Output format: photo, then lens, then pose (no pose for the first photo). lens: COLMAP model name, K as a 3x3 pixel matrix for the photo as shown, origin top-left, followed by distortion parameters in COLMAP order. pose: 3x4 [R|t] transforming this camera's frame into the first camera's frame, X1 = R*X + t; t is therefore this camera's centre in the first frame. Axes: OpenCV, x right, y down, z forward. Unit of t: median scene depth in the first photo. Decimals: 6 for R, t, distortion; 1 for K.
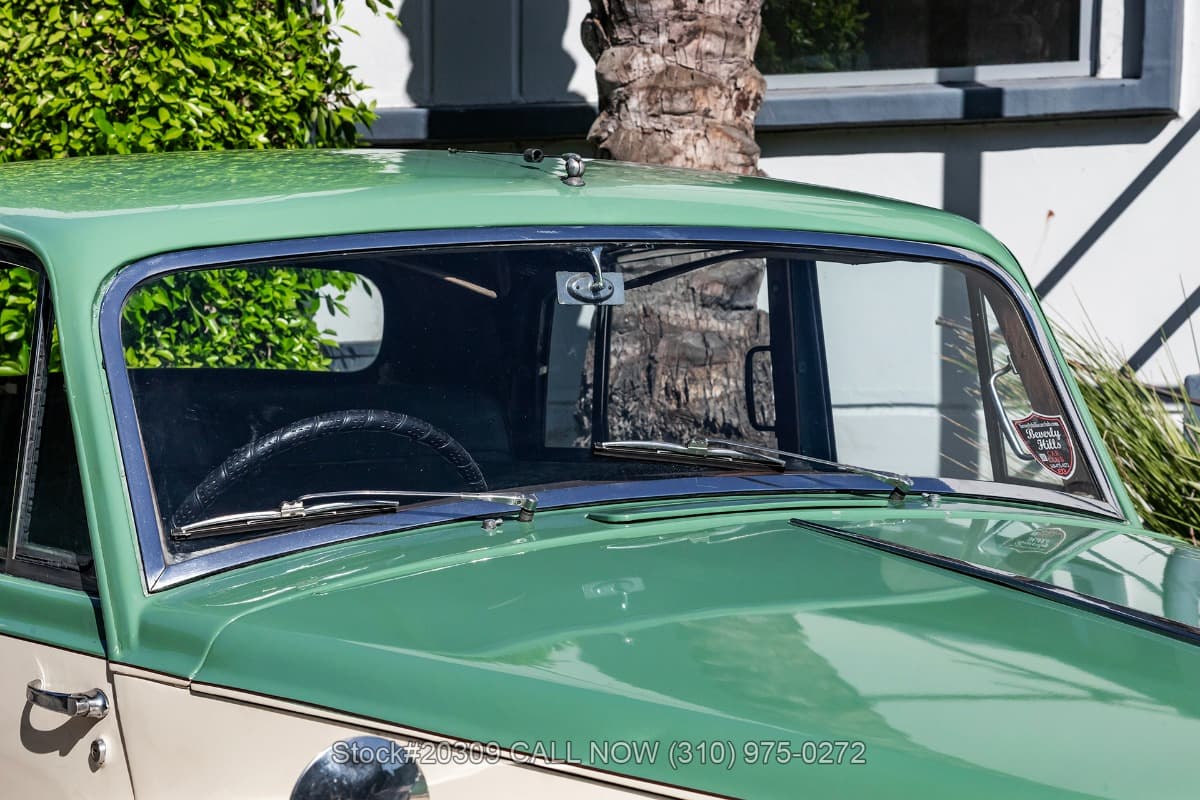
lens RADIAL K [[2450.6, 0, 599.6], [0, 2450.6, 451.3], [0, 0, 1]] dist [0.331181, 0.000000]
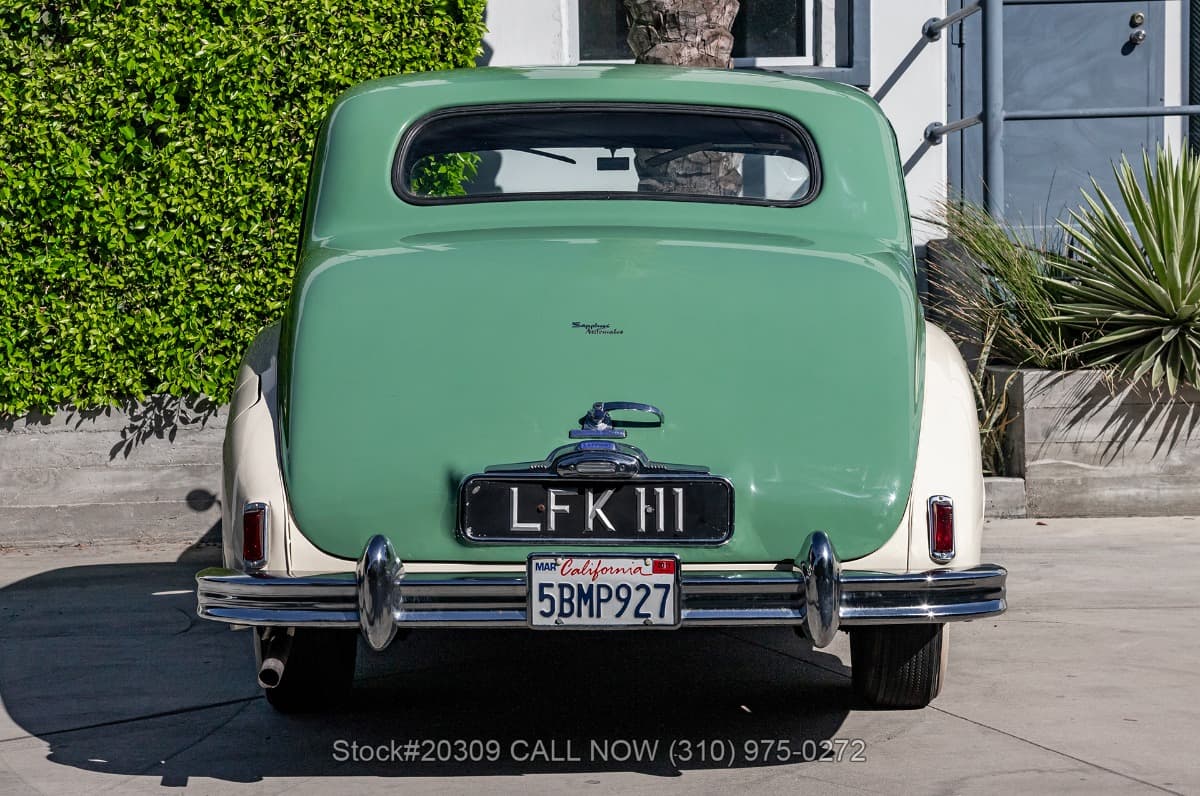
lens RADIAL K [[2450.6, 0, 586.8], [0, 2450.6, 388.5], [0, 0, 1]] dist [0.331181, 0.000000]
pose [[0.880303, -0.043910, 0.472375, -0.857876], [0.050664, 0.998714, -0.001579, 0.073378], [-0.471699, 0.025323, 0.881396, -0.461239]]
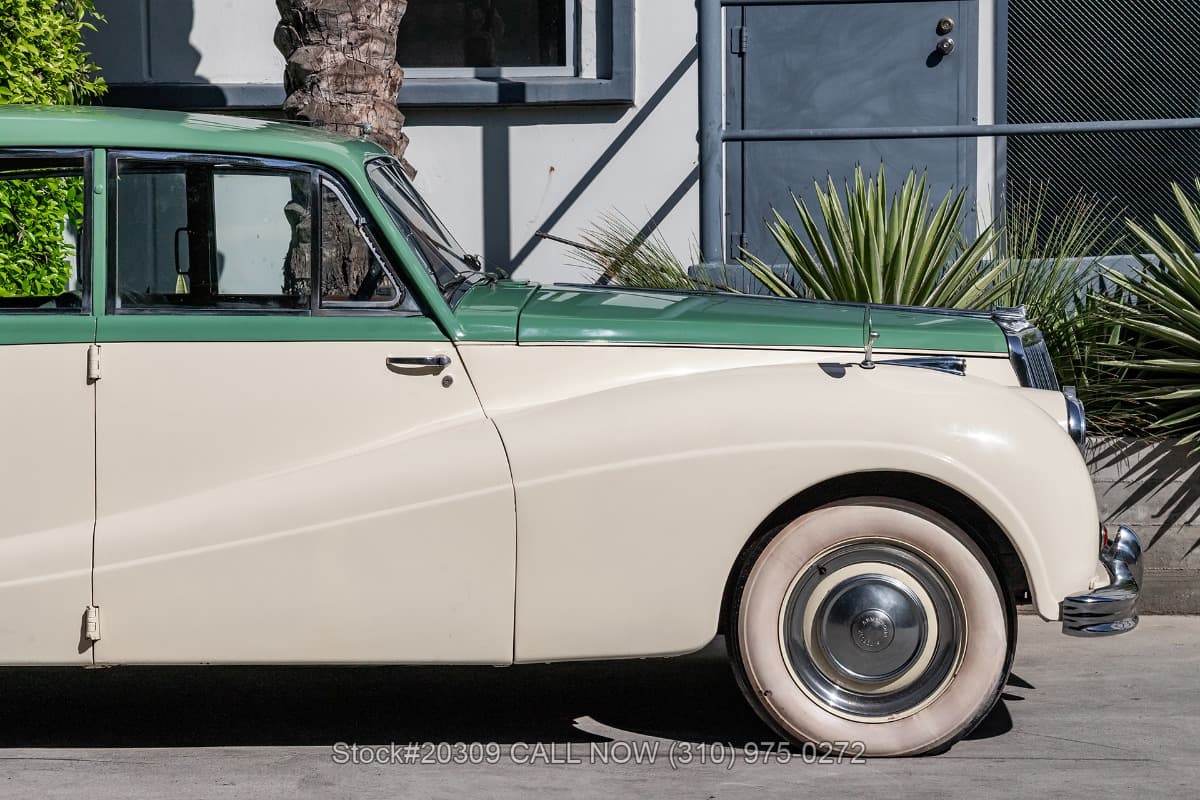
lens RADIAL K [[2450.6, 0, 611.9], [0, 2450.6, 396.8], [0, 0, 1]] dist [0.331181, 0.000000]
pose [[0.937008, -0.025873, 0.348350, -0.342102], [0.032233, 0.999403, -0.012475, 0.067093], [-0.347819, 0.022918, 0.937282, -0.426714]]
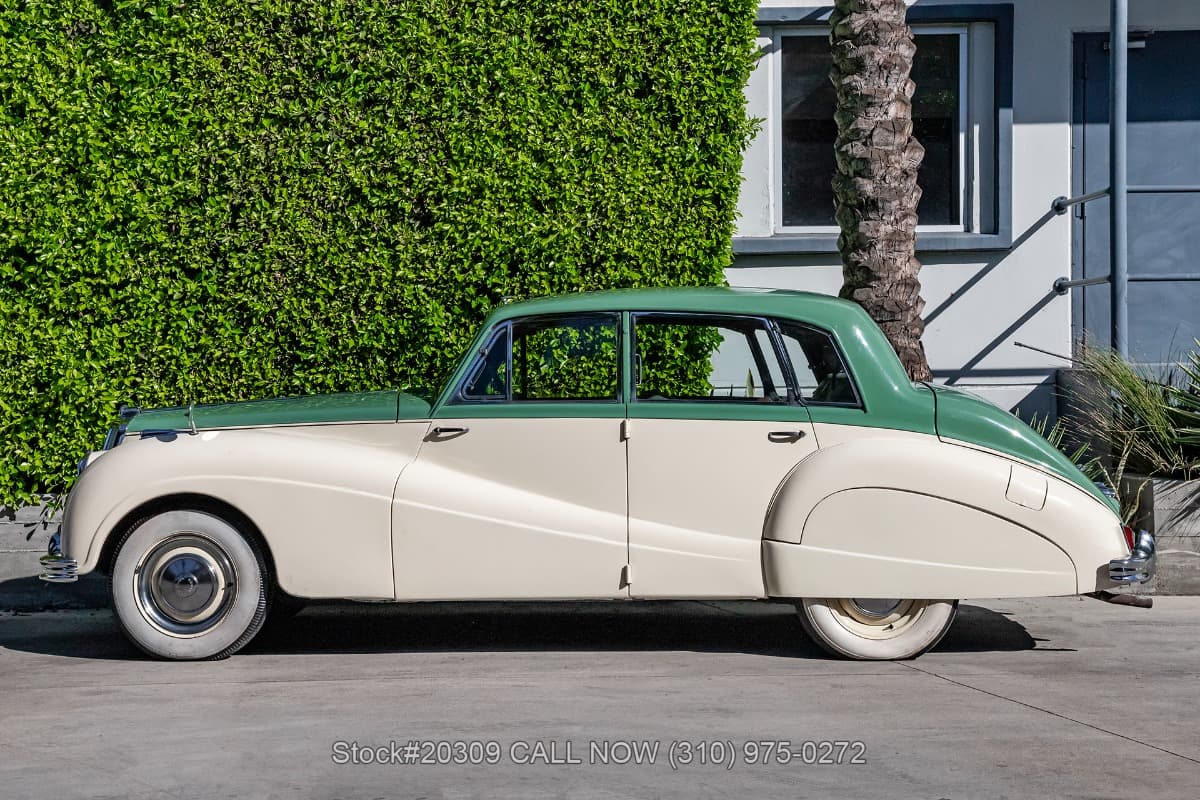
lens RADIAL K [[2105.4, 0, 584.2], [0, 2105.4, 360.5], [0, 0, 1]] dist [0.226563, 0.000000]
pose [[0.892811, -0.014930, 0.450184, -1.078604], [0.038505, 0.998322, -0.043254, 0.032598], [-0.448783, 0.055952, 0.891887, -0.564868]]
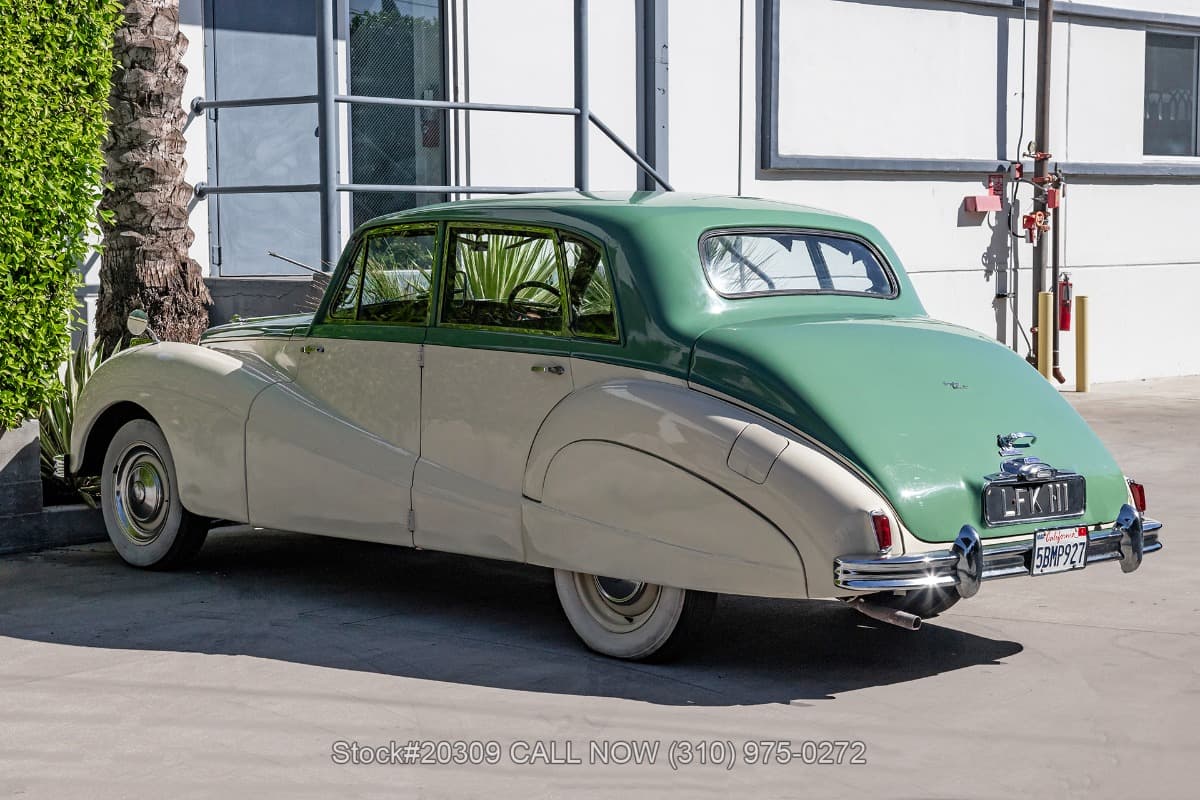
lens RADIAL K [[2298.9, 0, 602.3], [0, 2298.9, 397.0], [0, 0, 1]] dist [0.179682, 0.000000]
pose [[0.285323, -0.074528, 0.955529, -1.715470], [0.058281, 0.996476, 0.060319, -0.030529], [-0.956658, 0.038479, 0.288661, 0.116879]]
